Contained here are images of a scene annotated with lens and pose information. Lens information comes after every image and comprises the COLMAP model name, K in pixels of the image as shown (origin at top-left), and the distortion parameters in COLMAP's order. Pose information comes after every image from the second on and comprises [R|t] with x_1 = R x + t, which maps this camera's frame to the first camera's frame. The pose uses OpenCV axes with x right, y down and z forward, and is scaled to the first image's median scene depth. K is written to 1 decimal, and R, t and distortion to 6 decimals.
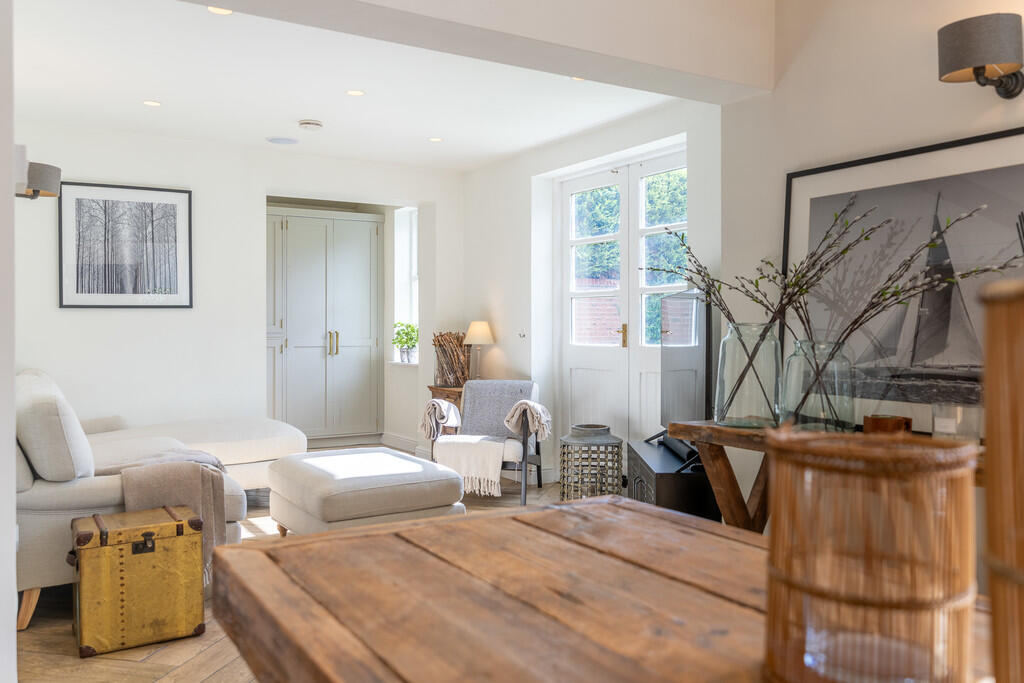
lens RADIAL K [[819.0, 0, 512.3], [0, 819.0, 336.3], [0, 0, 1]] dist [-0.002449, -0.005104]
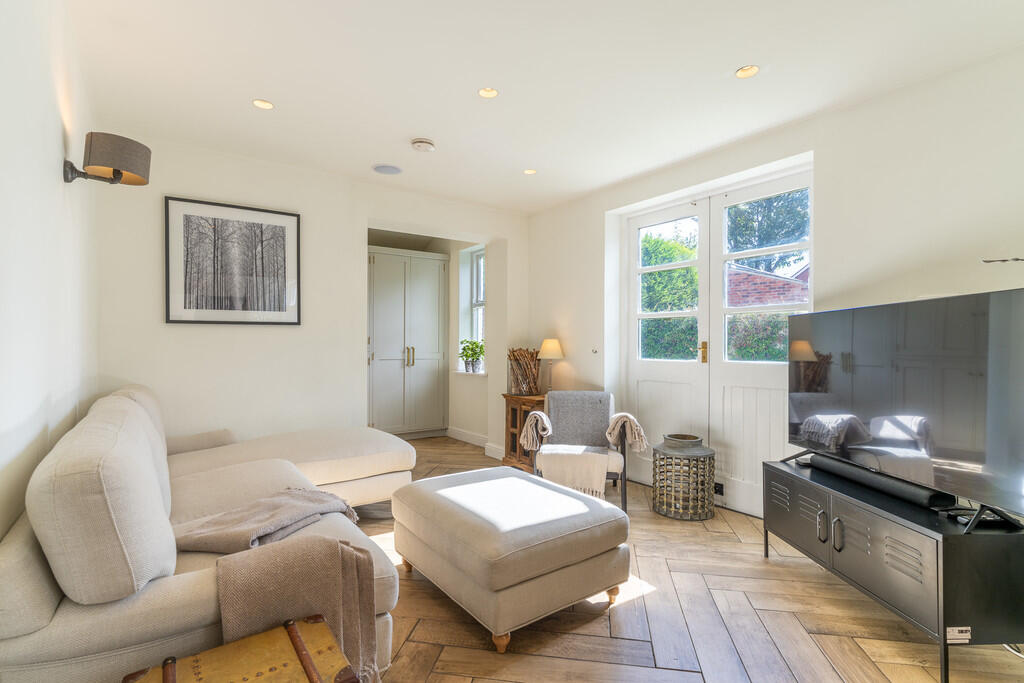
lens RADIAL K [[492.2, 0, 511.8], [0, 492.2, 347.9], [0, 0, 1]] dist [0.005340, 0.000895]
pose [[0.997991, 0.004607, 0.063183, -0.159722], [-0.004330, 0.999980, -0.004508, -0.002903], [-0.063202, 0.004226, 0.997992, 0.350436]]
